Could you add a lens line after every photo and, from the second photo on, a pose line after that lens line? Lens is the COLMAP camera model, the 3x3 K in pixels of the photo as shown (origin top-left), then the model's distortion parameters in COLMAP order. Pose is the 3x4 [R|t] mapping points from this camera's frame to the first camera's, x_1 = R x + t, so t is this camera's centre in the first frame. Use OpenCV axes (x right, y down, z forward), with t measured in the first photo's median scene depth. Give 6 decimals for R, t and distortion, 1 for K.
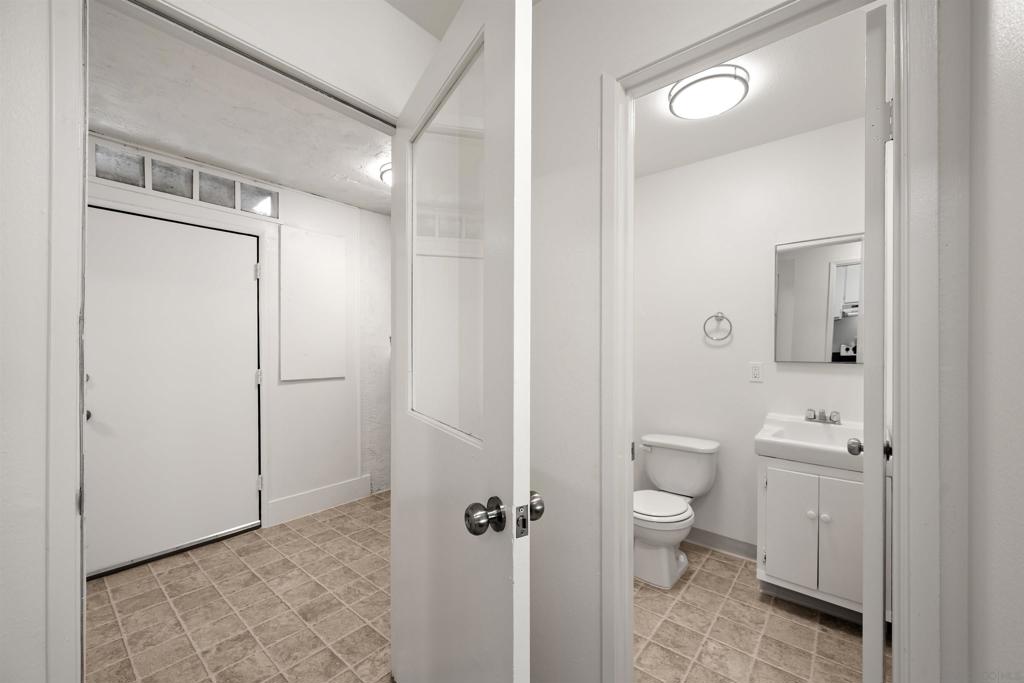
lens RADIAL K [[412.7, 0, 510.4], [0, 412.7, 347.7], [0, 0, 1]] dist [0.002512, 0.000036]
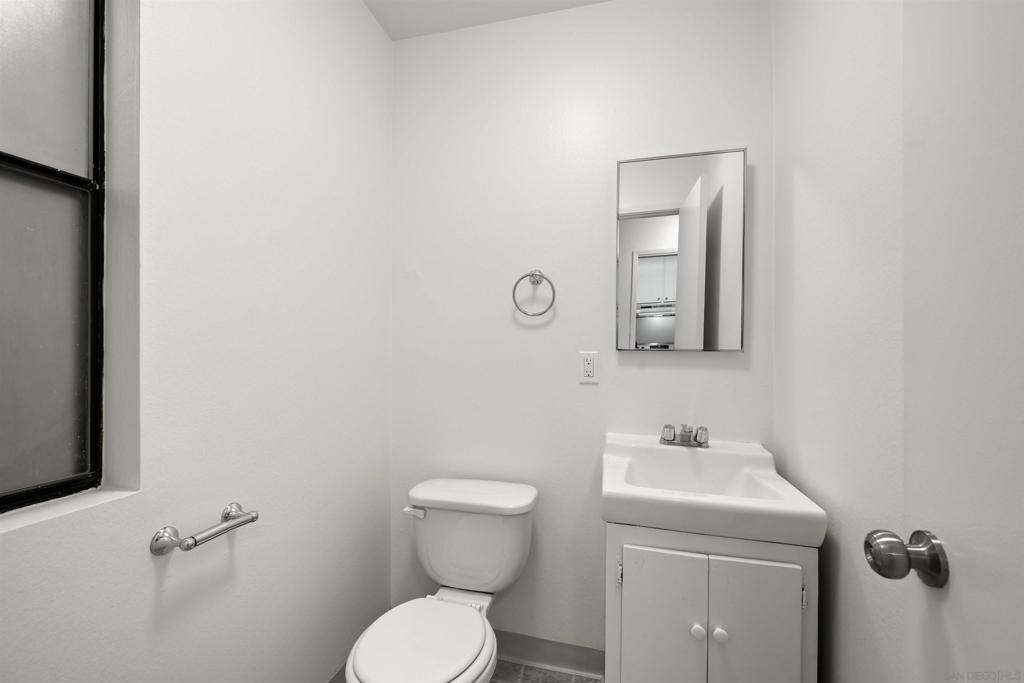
lens RADIAL K [[440.1, 0, 511.2], [0, 440.1, 343.5], [0, 0, 1]] dist [0.000163, -0.000007]
pose [[0.904531, 0.007771, 0.426338, 0.206333], [-0.000798, 0.999863, -0.016531, 0.033733], [-0.426408, 0.014613, 0.904413, 0.450137]]
